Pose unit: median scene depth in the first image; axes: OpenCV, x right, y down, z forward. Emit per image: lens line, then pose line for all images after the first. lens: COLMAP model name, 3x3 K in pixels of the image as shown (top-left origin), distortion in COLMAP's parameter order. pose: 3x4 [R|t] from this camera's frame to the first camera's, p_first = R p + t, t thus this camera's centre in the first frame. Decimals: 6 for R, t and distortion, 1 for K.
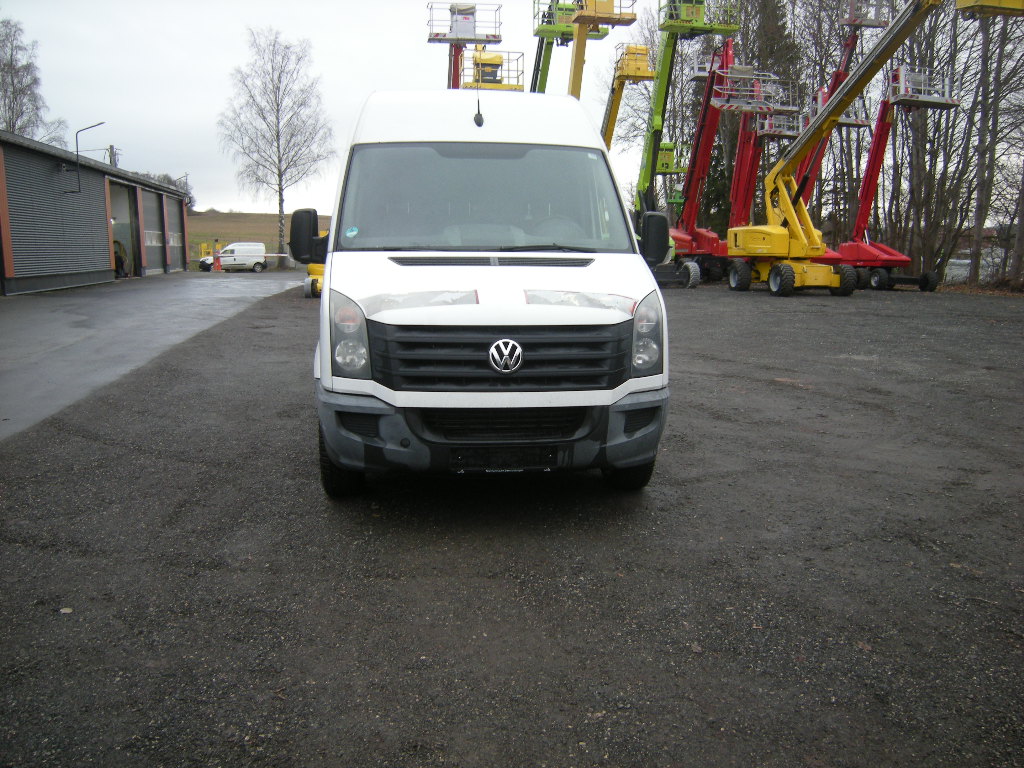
lens RADIAL K [[861.9, 0, 512.1], [0, 861.9, 382.4], [0, 0, 1]] dist [-0.074928, 0.006806]
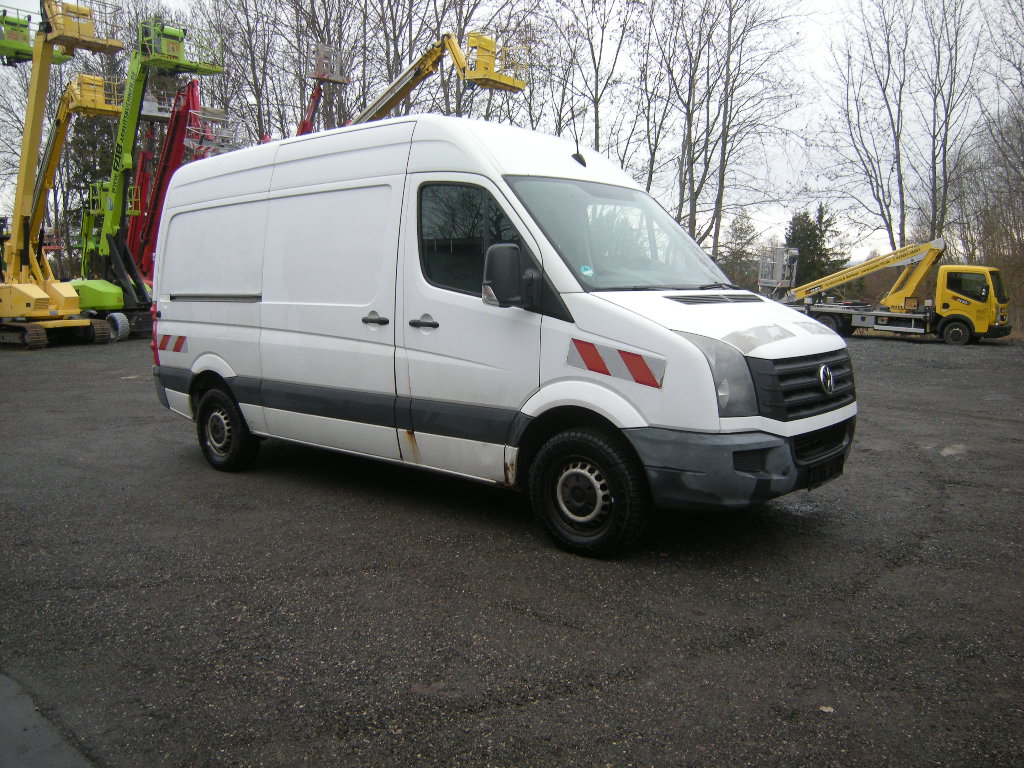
lens RADIAL K [[861.9, 0, 511.9], [0, 861.9, 384.4], [0, 0, 1]] dist [-0.074928, 0.006806]
pose [[0.739319, -0.096710, 0.666374, -1.038648], [0.128745, 0.991677, 0.001082, -0.076728], [-0.660932, 0.084993, 0.745617, 0.433994]]
